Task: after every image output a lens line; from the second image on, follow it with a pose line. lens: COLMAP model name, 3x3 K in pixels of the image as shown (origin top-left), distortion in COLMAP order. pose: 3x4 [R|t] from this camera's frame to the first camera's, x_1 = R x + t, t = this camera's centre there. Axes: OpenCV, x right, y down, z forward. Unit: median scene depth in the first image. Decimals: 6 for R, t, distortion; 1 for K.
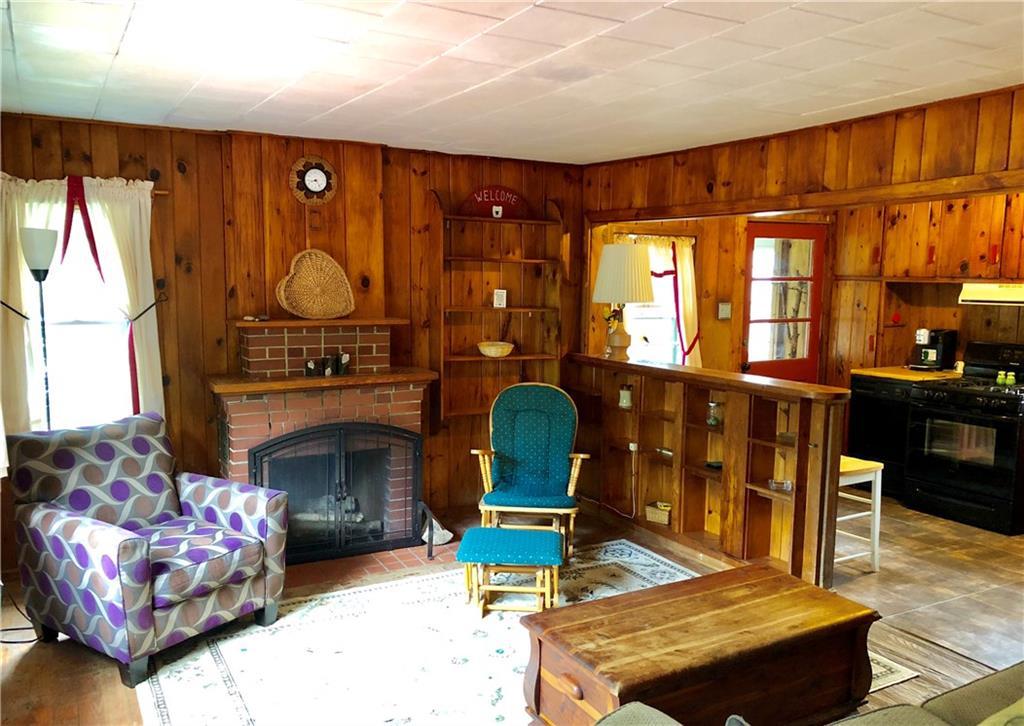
lens RADIAL K [[826.1, 0, 512.0], [0, 826.1, 363.0], [0, 0, 1]] dist [-0.001019, -0.000950]
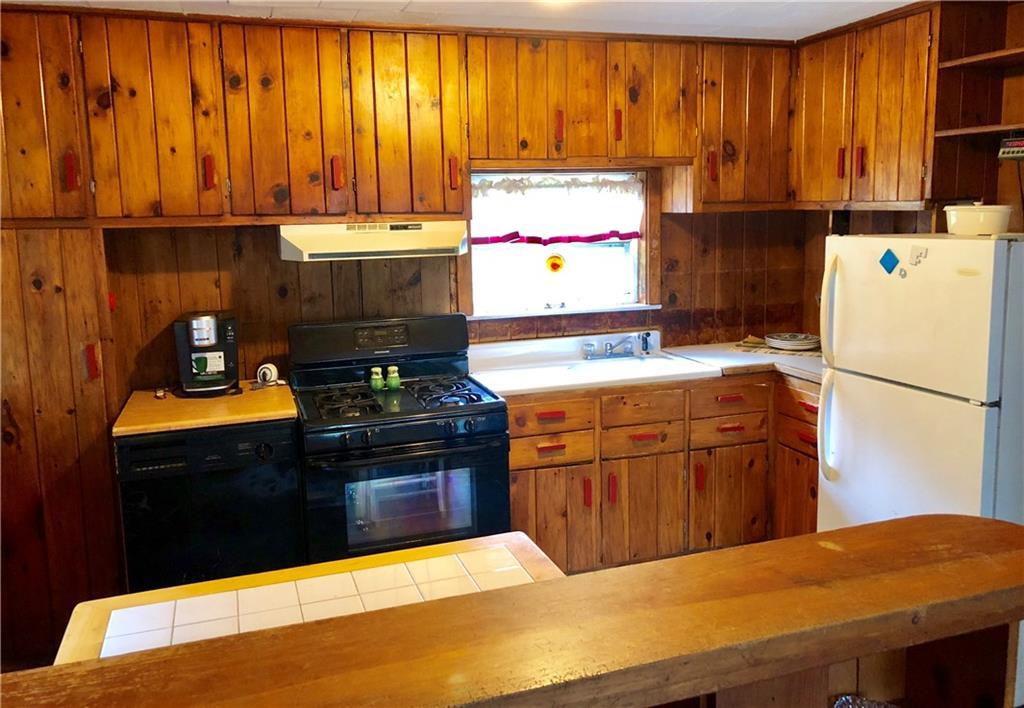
lens RADIAL K [[855.0, 0, 512.0], [0, 855.0, 354.0], [0, 0, 1]] dist [-0.000863, 0.001746]
pose [[0.174036, -0.174647, 0.969128, 0.003174], [0.131851, 0.979418, 0.152824, -0.074955], [-0.975872, 0.101184, 0.193482, 0.709154]]
